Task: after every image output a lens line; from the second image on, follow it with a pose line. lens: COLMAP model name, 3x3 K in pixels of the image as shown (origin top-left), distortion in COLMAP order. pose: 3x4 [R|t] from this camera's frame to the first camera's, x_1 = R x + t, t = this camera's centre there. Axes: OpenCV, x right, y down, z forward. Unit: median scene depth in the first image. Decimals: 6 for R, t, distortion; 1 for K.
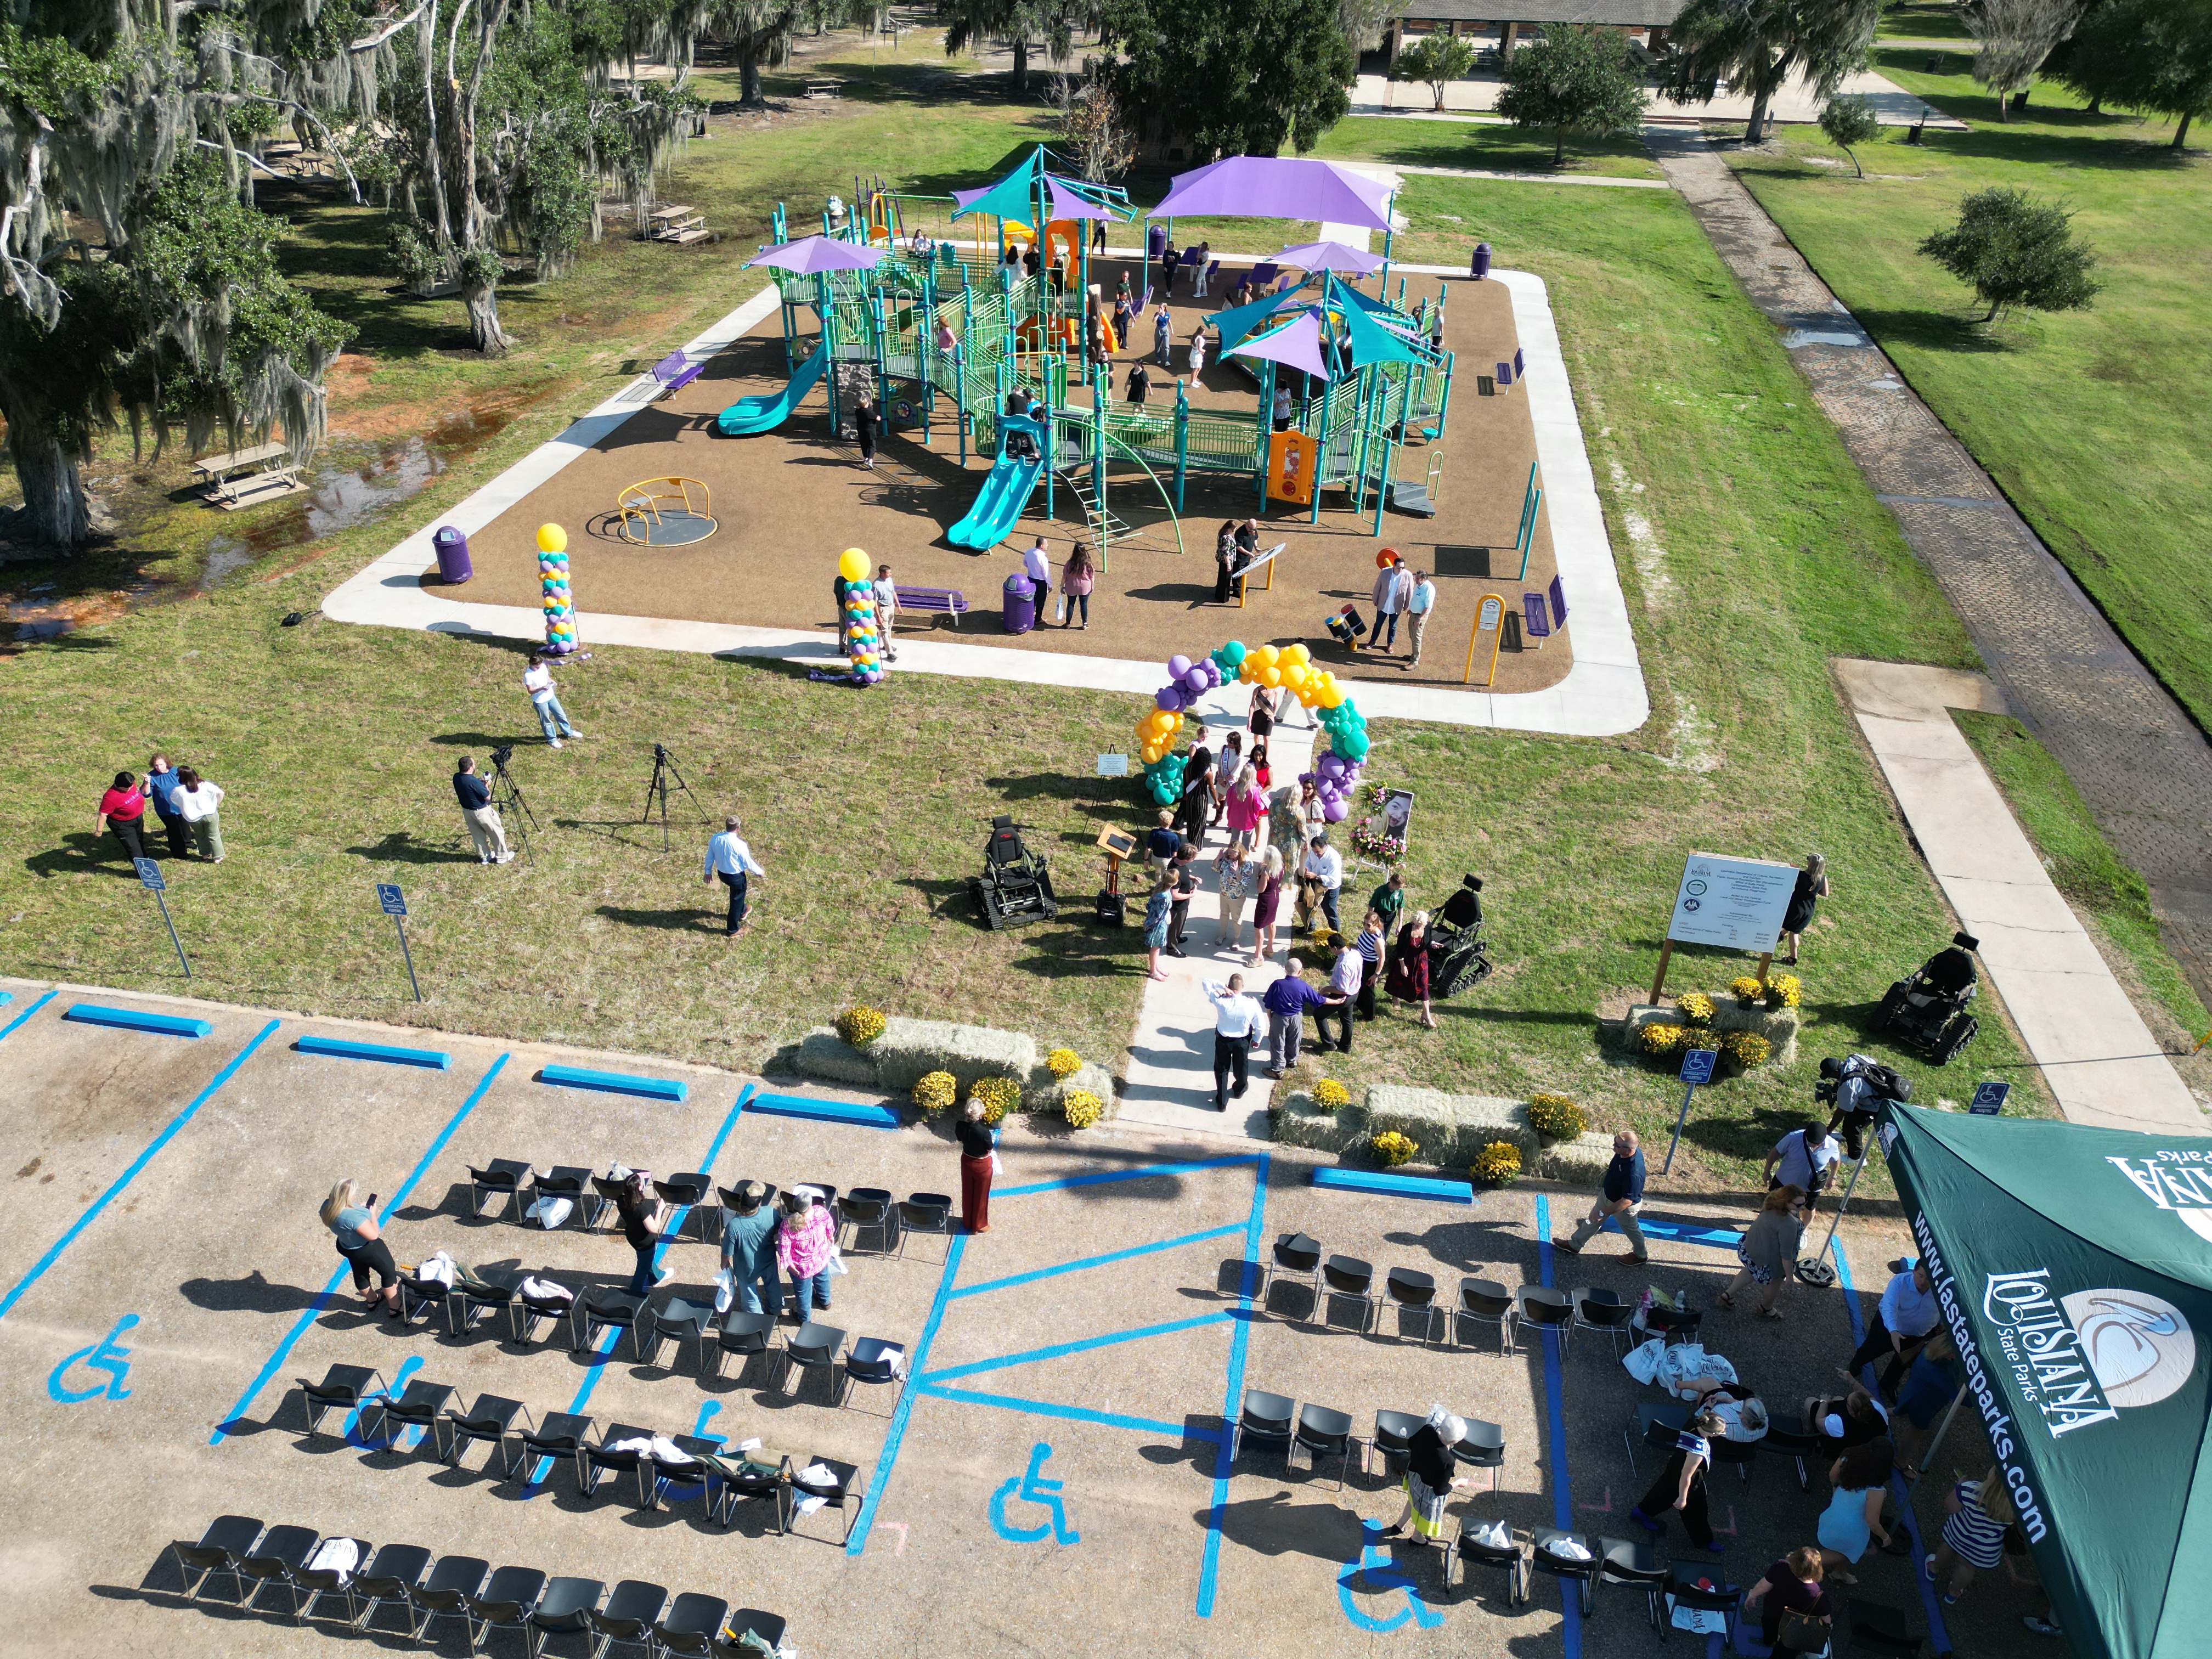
lens RADIAL K [[1546.2, 0, 1106.6], [0, 1546.2, 832.3], [0, 0, 1]] dist [0.058370, -0.046855]
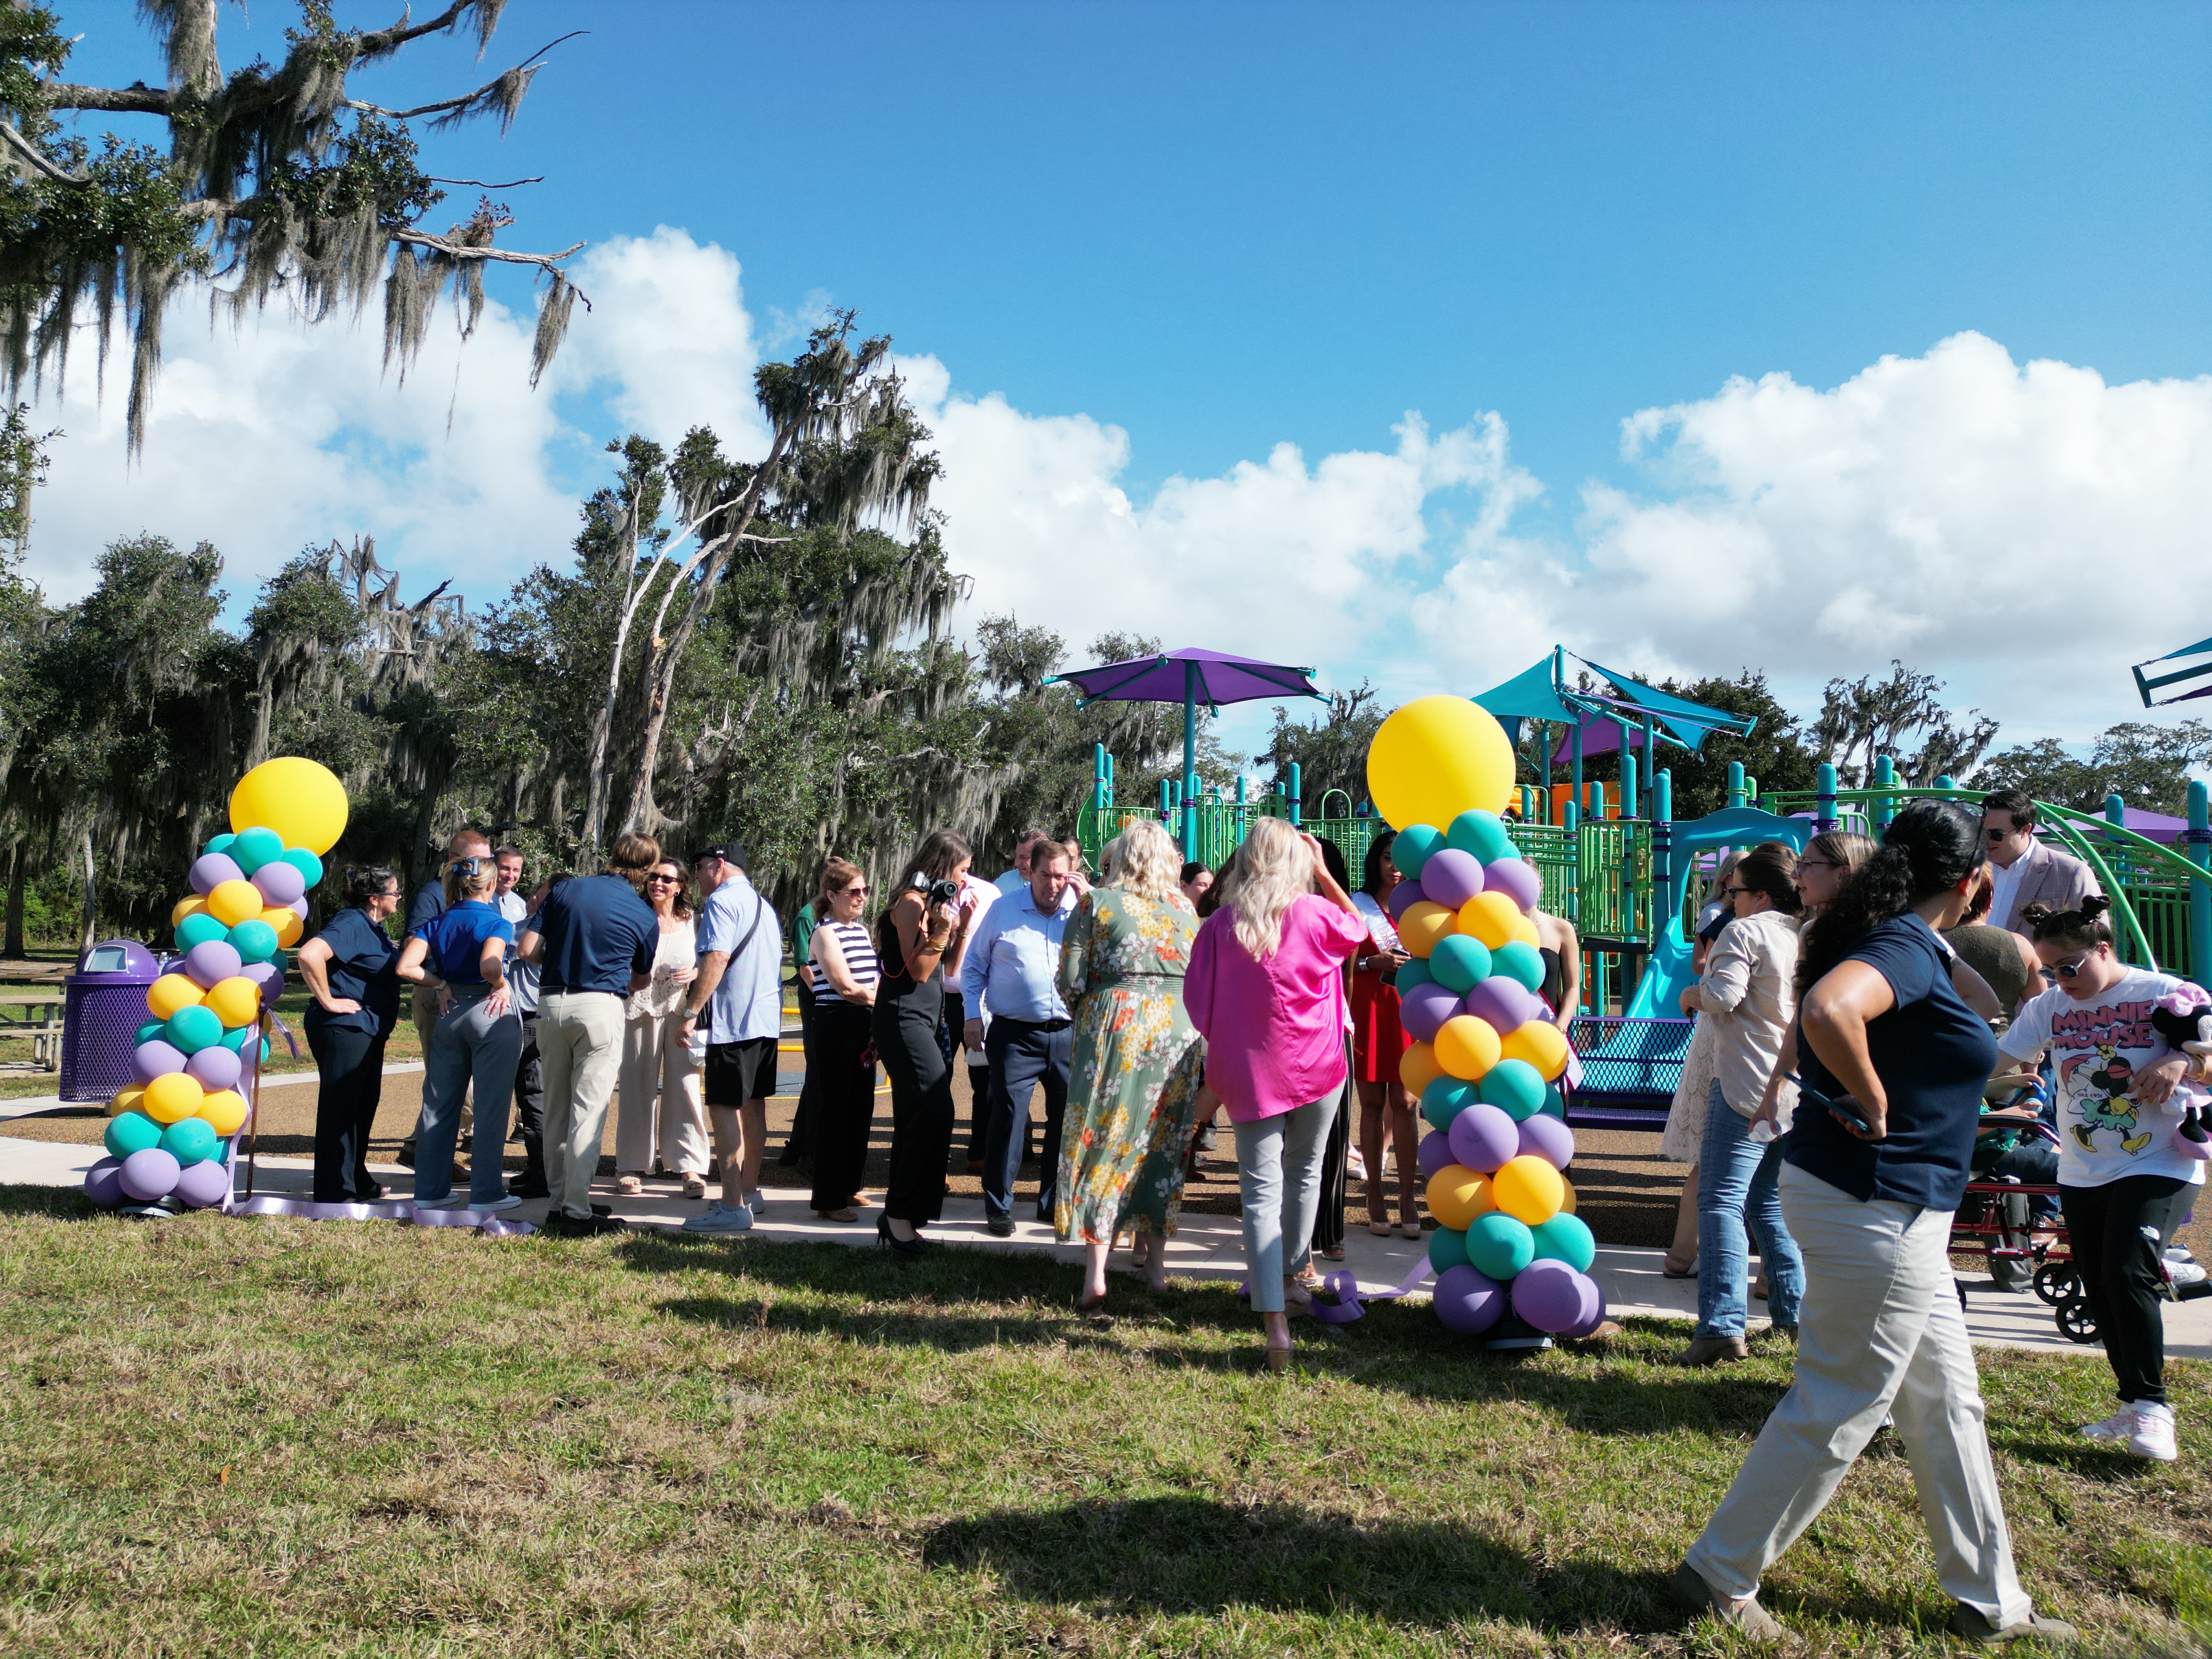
lens RADIAL K [[1546.2, 0, 1114.2], [0, 1546.2, 823.5], [0, 0, 1]] dist [0.058370, -0.046855]
pose [[0.987950, -0.011466, -0.154349, -0.162508], [-0.084675, 0.794732, -0.601025, -0.030741], [0.129557, 0.606852, 0.784185, 0.774124]]
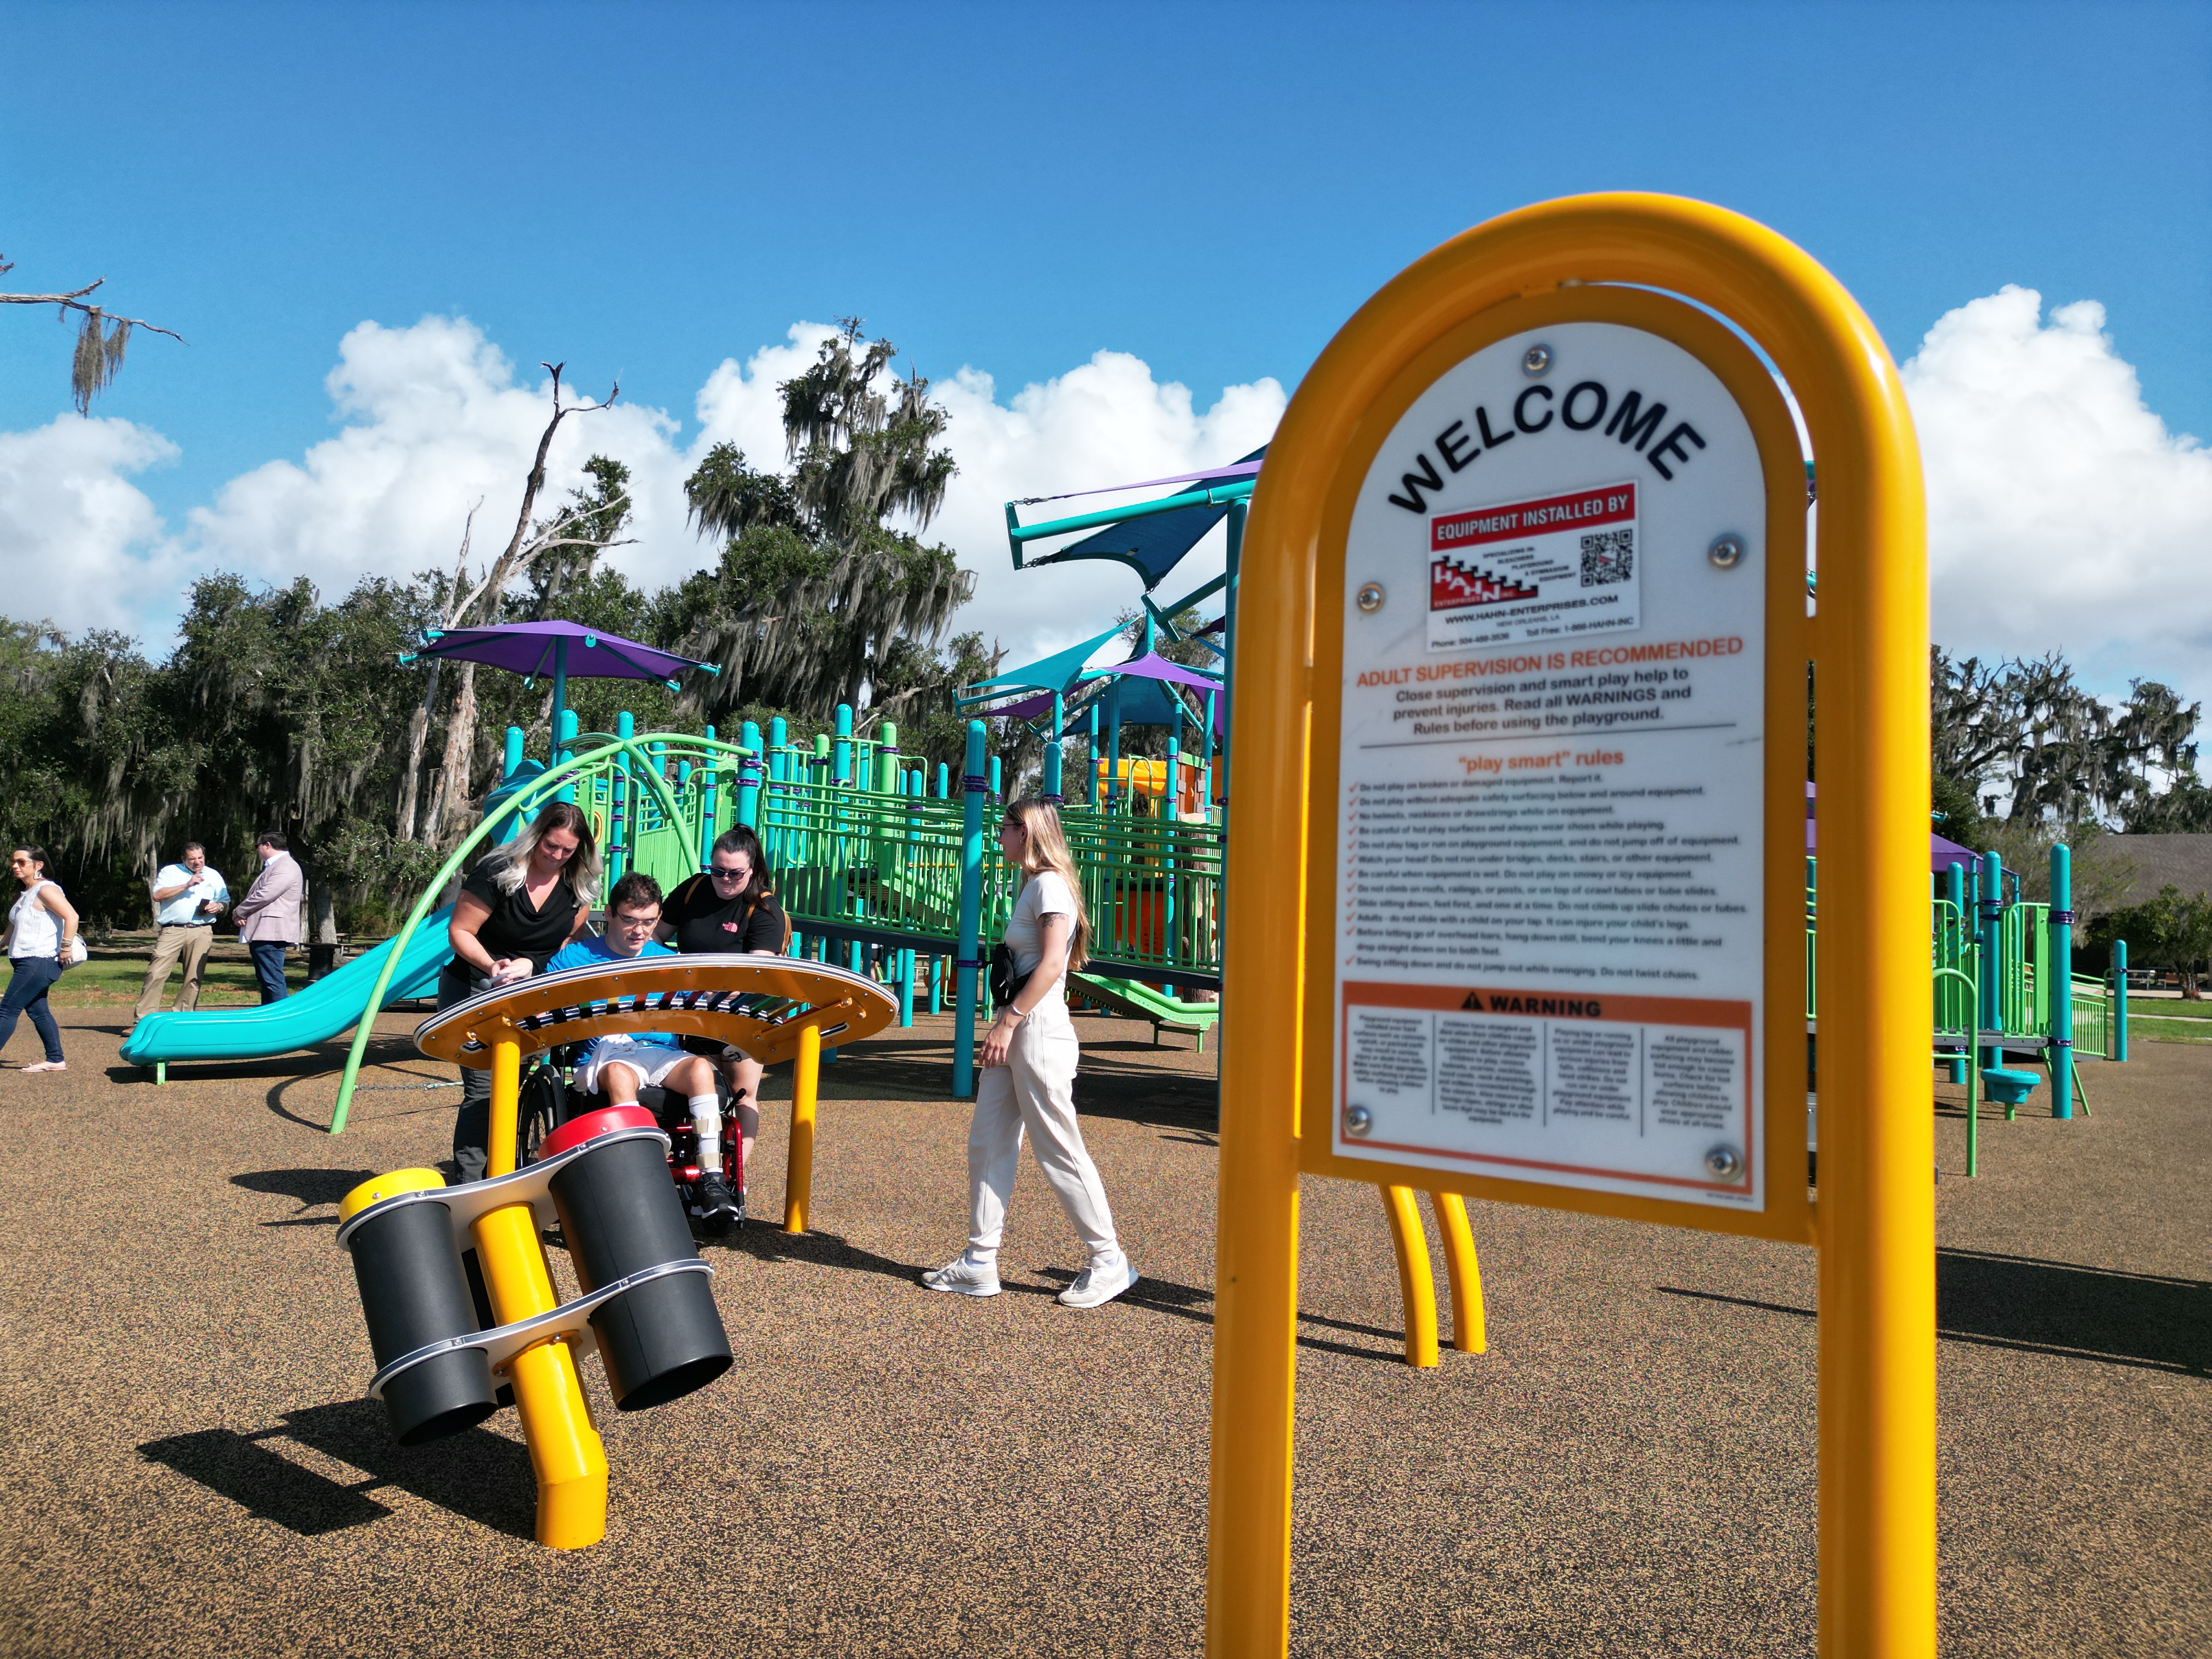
lens RADIAL K [[1546.2, 0, 1106.4], [0, 1546.2, 834.6], [0, 0, 1]] dist [0.058370, -0.046855]
pose [[0.901649, -0.015195, -0.432202, 0.246040], [-0.249520, 0.797986, -0.548597, -0.112333], [0.353227, 0.602484, 0.715712, 0.910837]]
